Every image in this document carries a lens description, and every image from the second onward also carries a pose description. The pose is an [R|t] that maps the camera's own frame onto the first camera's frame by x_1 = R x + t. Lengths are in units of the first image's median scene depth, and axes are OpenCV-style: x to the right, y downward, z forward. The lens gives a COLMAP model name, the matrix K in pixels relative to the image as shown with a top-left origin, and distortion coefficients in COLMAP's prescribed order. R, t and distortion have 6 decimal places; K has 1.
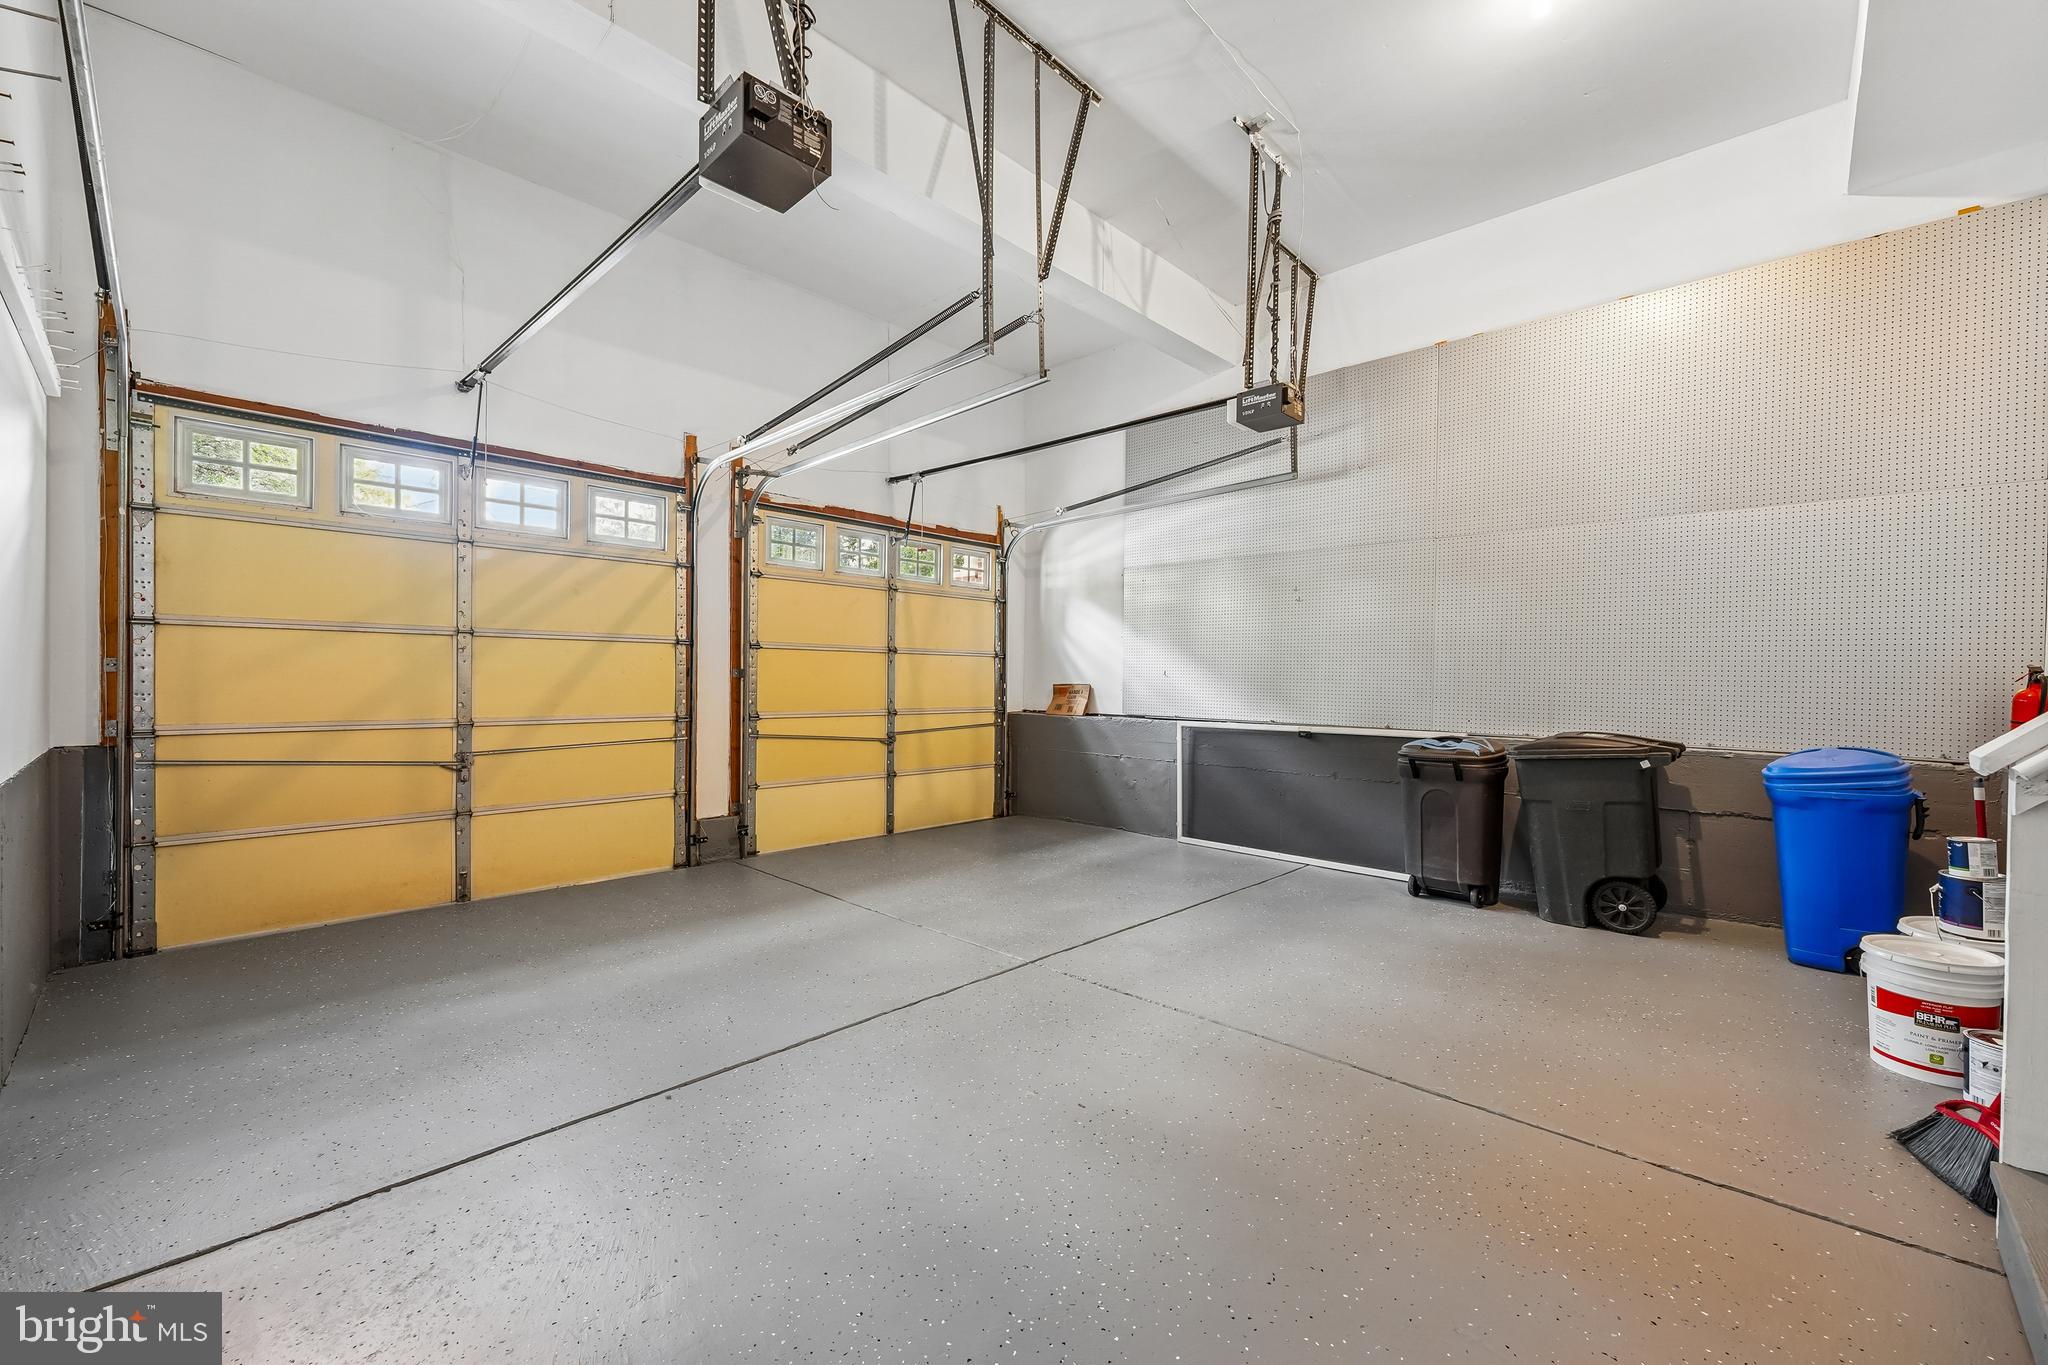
lens RADIAL K [[818.0, 0, 1021.2], [0, 818.0, 681.0], [0, 0, 1]] dist [0.000355, 0.000432]
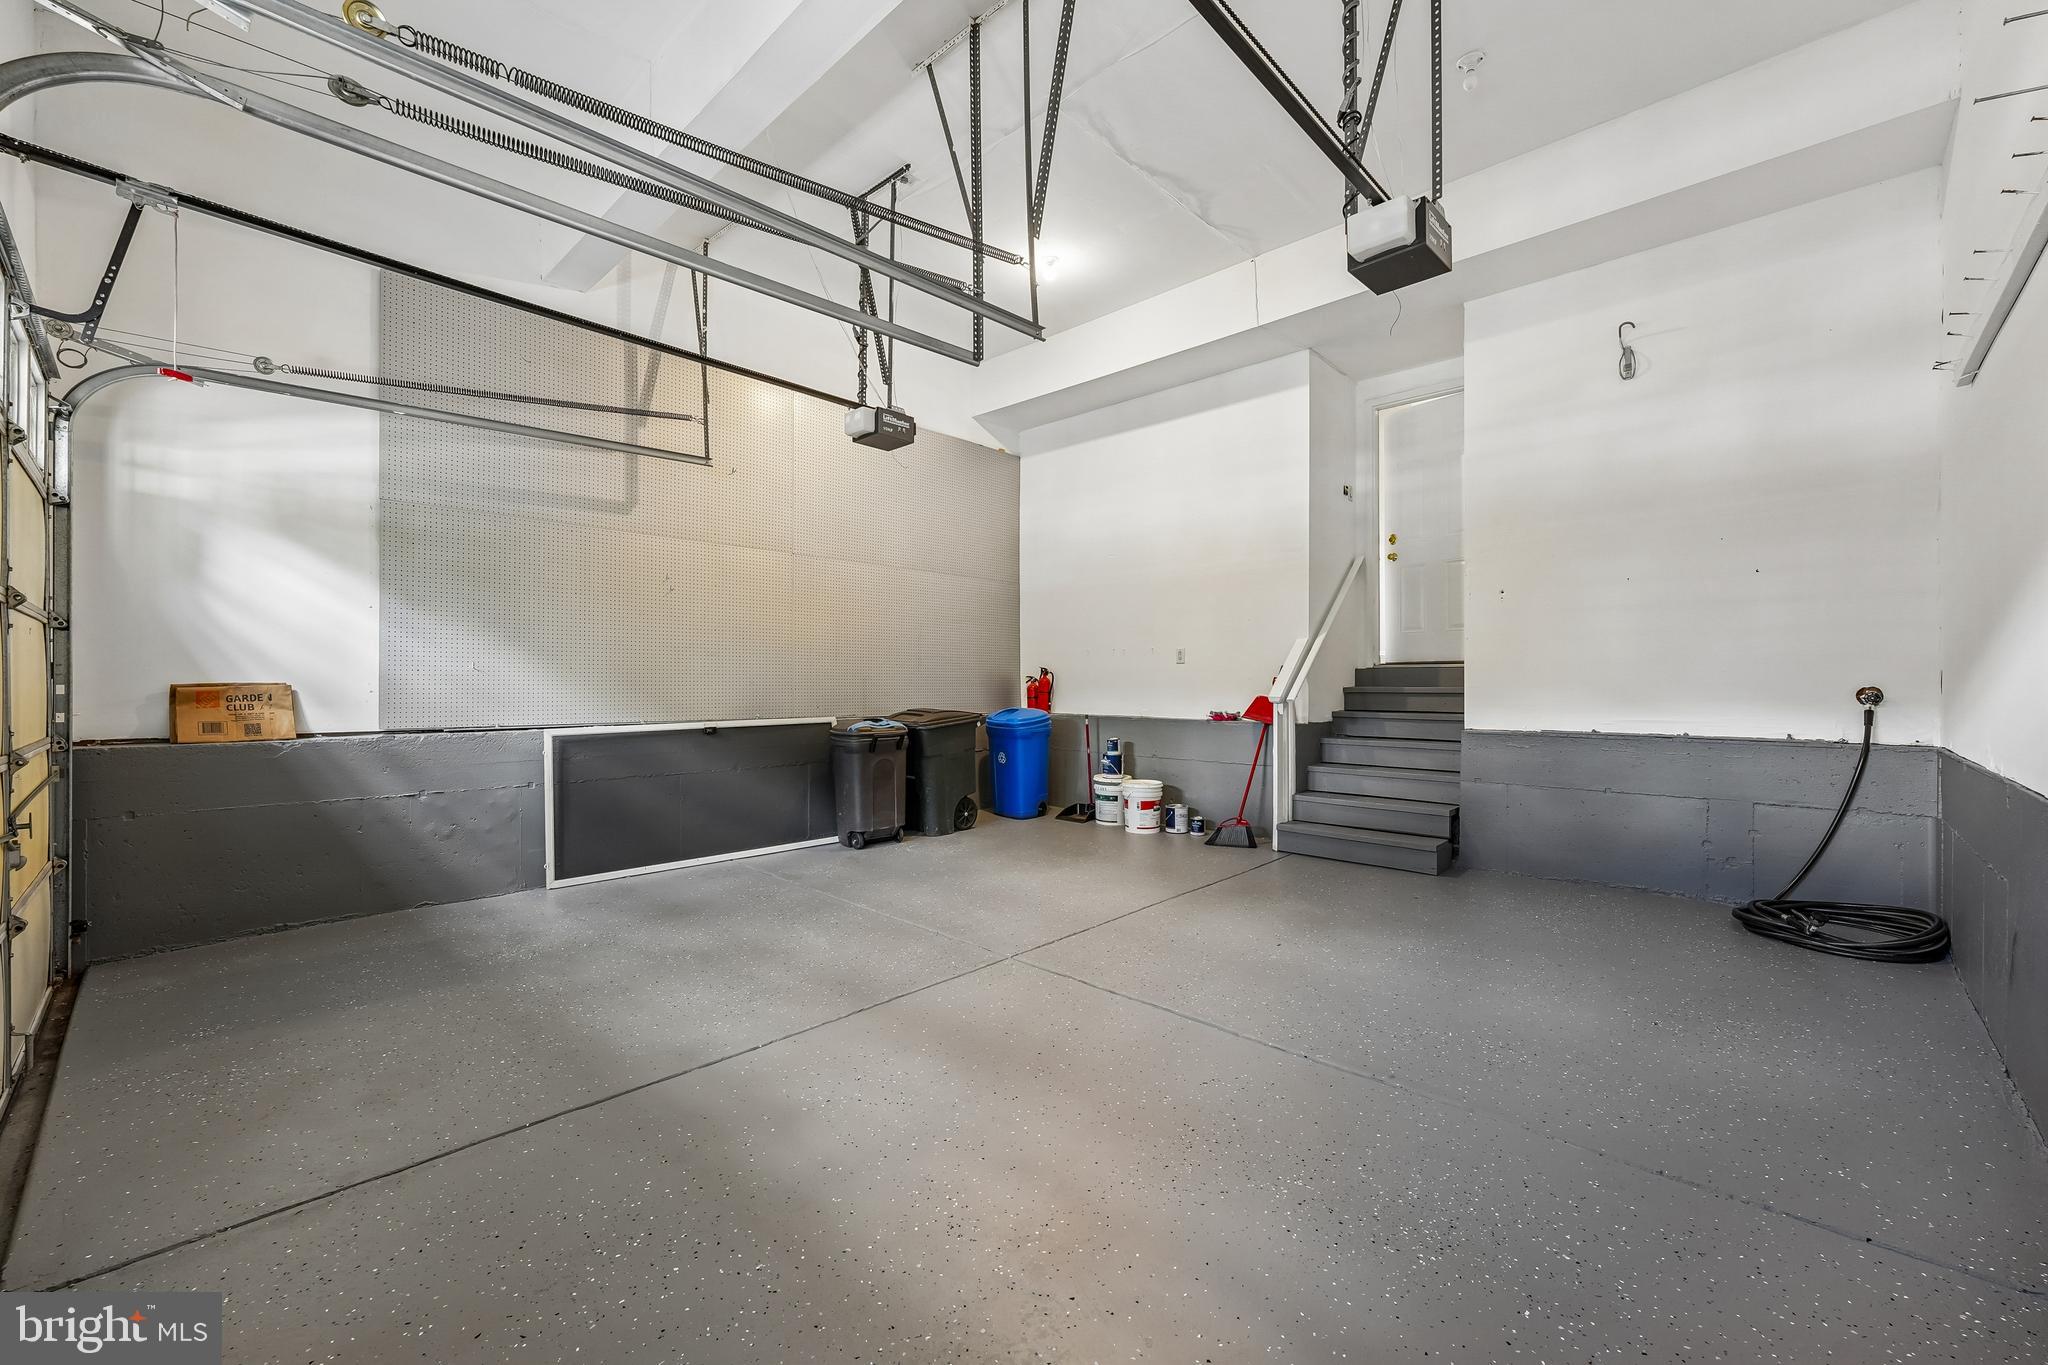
lens RADIAL K [[818.0, 0, 1021.6], [0, 818.0, 680.1], [0, 0, 1]] dist [0.000355, 0.000432]
pose [[0.005541, -0.006124, 0.999966, -0.549467], [0.005063, 0.999969, 0.006096, 0.001020], [-0.999972, 0.005029, 0.005572, 0.549277]]
